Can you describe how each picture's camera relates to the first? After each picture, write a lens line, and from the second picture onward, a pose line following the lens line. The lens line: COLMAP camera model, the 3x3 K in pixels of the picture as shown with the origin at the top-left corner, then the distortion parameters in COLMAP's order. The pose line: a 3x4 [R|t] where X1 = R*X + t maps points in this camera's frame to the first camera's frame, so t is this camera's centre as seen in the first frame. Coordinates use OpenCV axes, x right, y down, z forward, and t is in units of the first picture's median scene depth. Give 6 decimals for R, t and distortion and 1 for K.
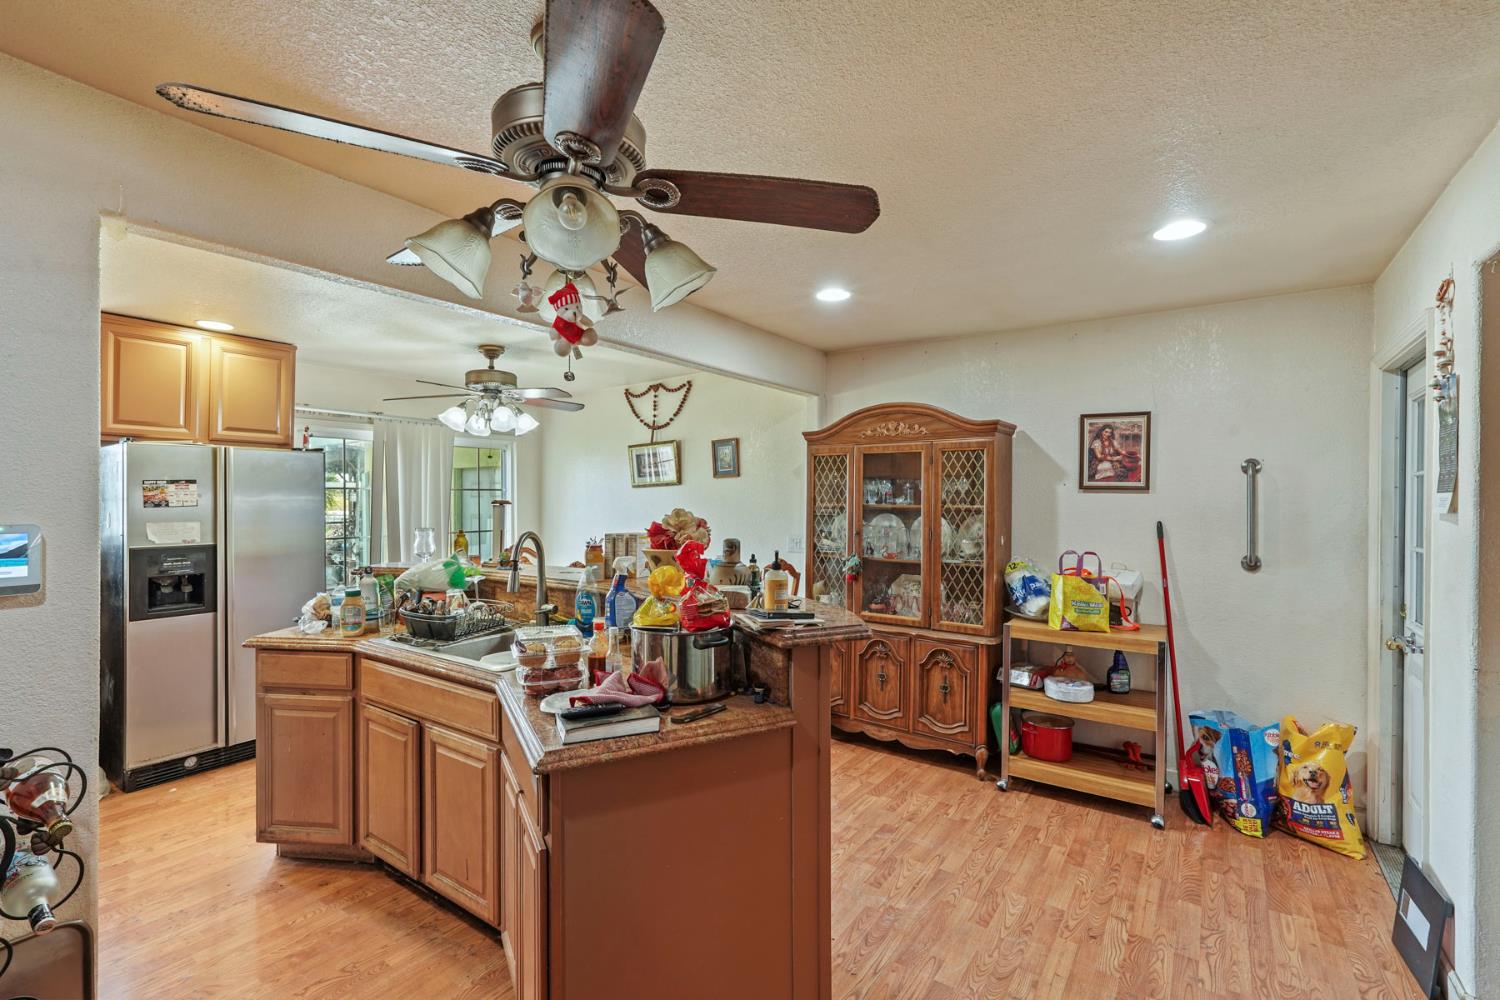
lens RADIAL K [[662.0, 0, 746.4], [0, 662.0, 497.8], [0, 0, 1]] dist [-0.001230, 0.000729]
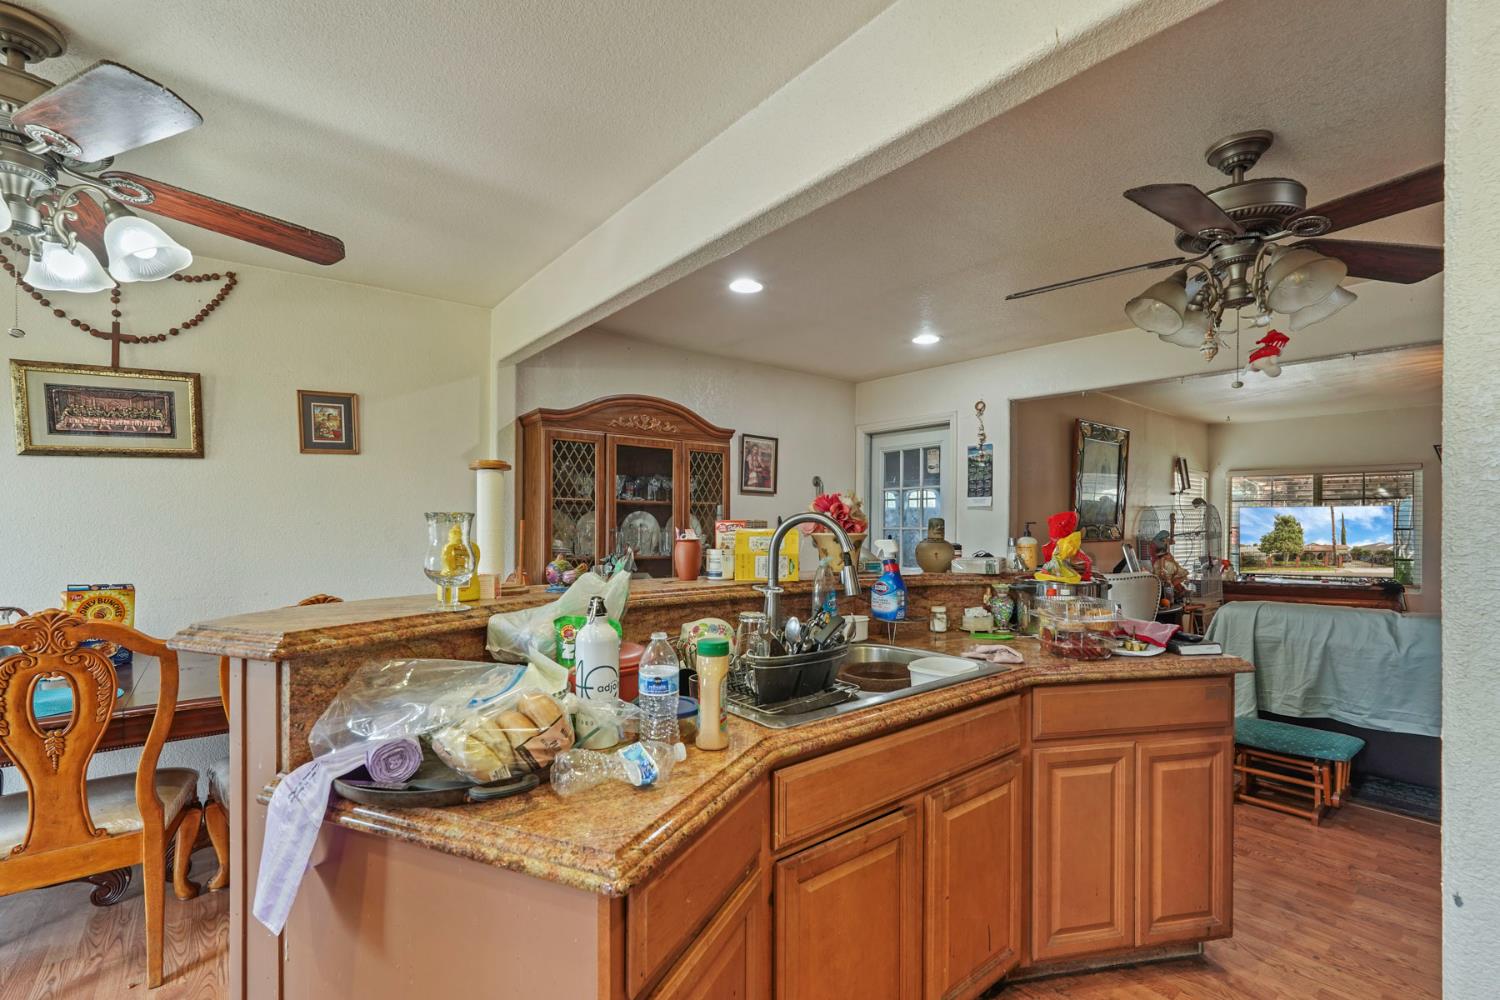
lens RADIAL K [[684.0, 0, 745.3], [0, 684.0, 523.7], [0, 0, 1]] dist [0.015991, 0.000095]
pose [[0.289400, -0.002843, 0.957204, -0.705454], [-0.003831, 0.999984, 0.004129, 0.039816], [-0.957201, -0.004862, 0.289384, 0.575127]]
